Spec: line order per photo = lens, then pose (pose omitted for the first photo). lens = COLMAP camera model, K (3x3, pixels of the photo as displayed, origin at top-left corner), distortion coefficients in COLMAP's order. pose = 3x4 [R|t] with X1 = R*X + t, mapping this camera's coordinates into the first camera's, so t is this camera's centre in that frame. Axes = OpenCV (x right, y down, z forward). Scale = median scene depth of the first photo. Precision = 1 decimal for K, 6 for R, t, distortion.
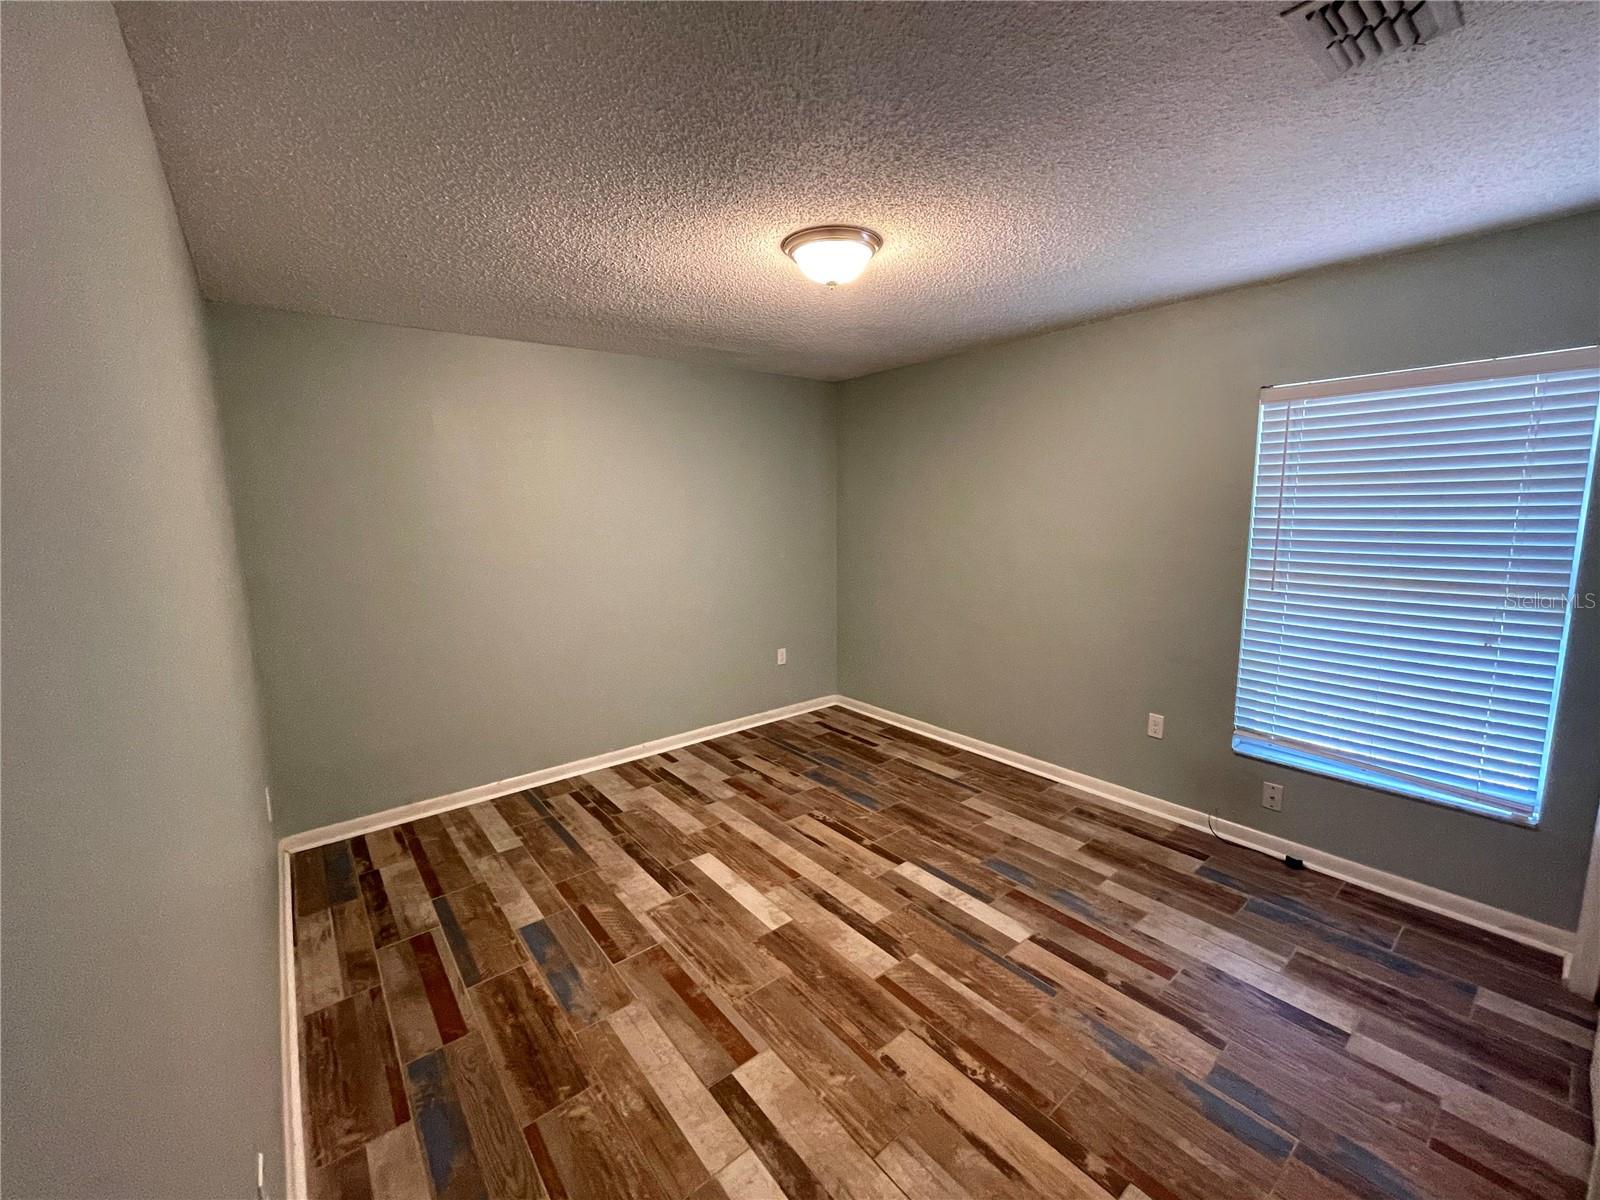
lens RADIAL K [[653.7, 0, 802.1], [0, 653.7, 604.6], [0, 0, 1]] dist [-0.000273, 0.002965]
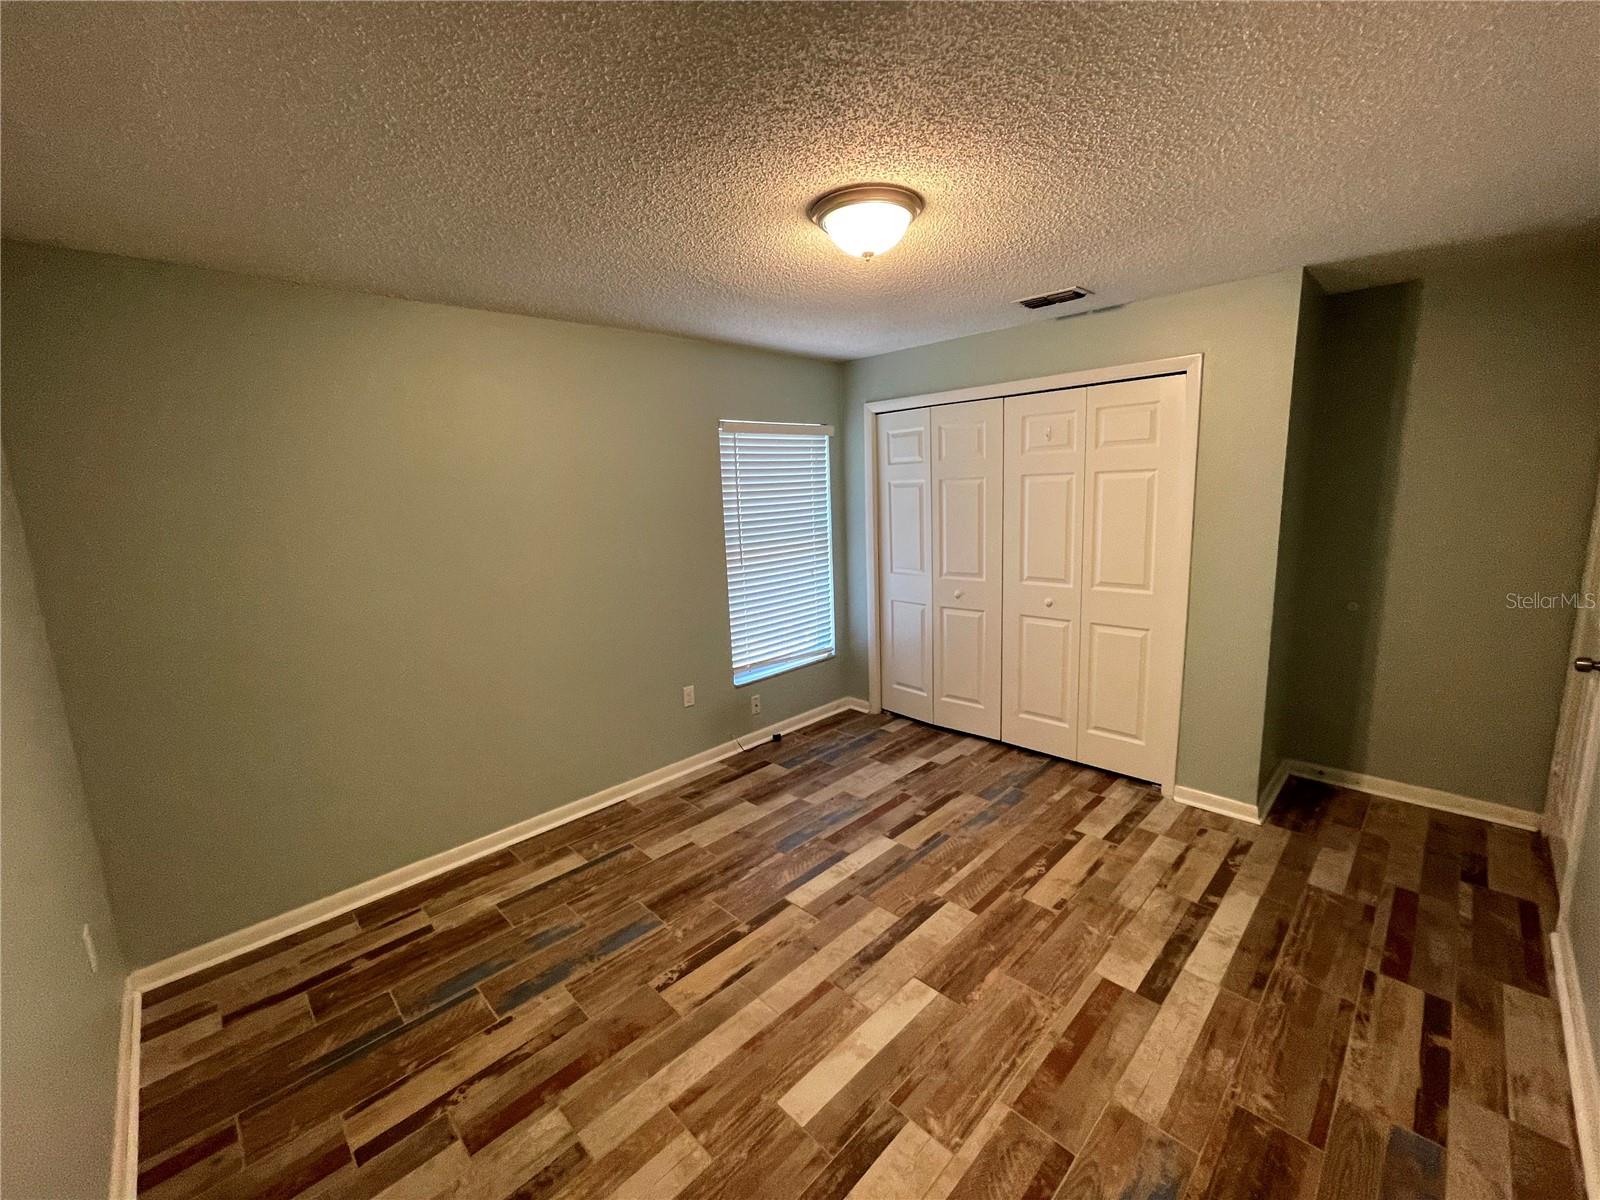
lens RADIAL K [[653.7, 0, 798.9], [0, 653.7, 592.5], [0, 0, 1]] dist [-0.000273, 0.002965]
pose [[-0.095330, -0.147294, 0.984488, -0.751214], [0.195935, 0.966868, 0.163631, -0.183354], [-0.975972, 0.208495, -0.063311, 1.048587]]
